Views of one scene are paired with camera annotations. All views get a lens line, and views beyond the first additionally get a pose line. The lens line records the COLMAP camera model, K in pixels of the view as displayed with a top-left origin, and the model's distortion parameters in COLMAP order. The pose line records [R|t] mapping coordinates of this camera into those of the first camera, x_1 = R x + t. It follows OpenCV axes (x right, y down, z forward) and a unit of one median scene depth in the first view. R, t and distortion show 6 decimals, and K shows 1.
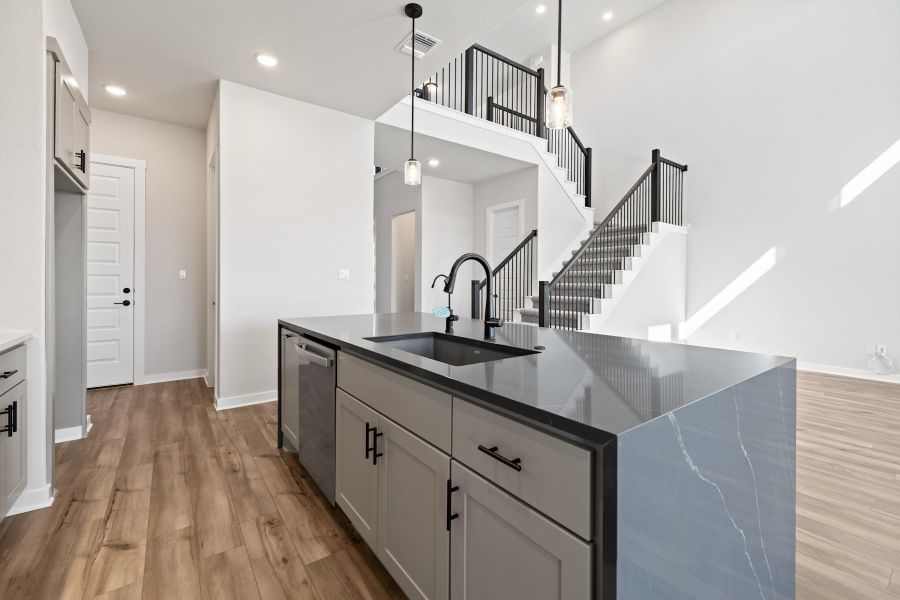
lens RADIAL K [[382.7, 0, 447.7], [0, 382.7, 283.8], [0, 0, 1]] dist [-0.000417, 0.000047]
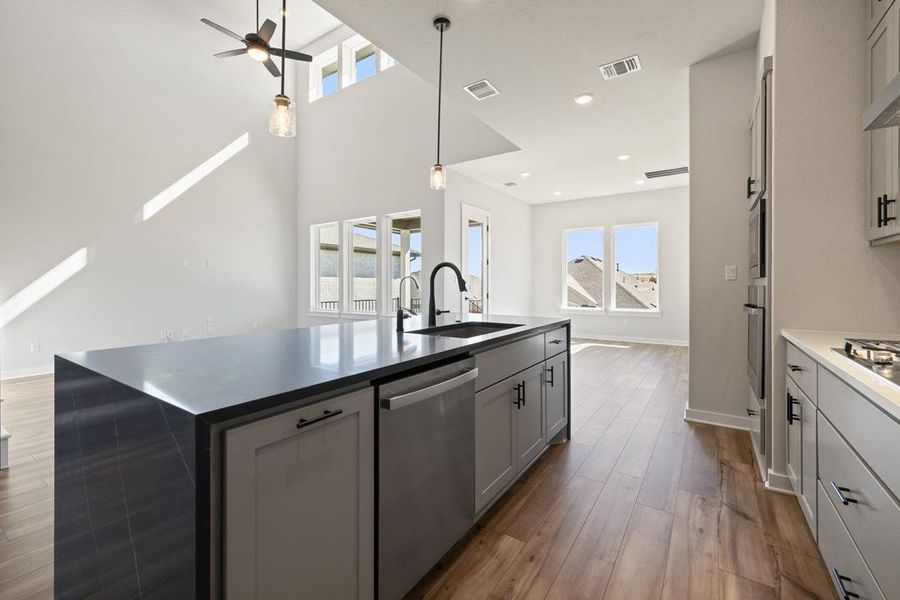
lens RADIAL K [[382.7, 0, 447.7], [0, 382.7, 283.8], [0, 0, 1]] dist [-0.000417, 0.000047]
pose [[-0.333614, -0.003706, 0.942703, -0.811668], [0.006352, 0.999961, 0.006179, -0.006953], [-0.942688, 0.008050, -0.333577, 0.960882]]
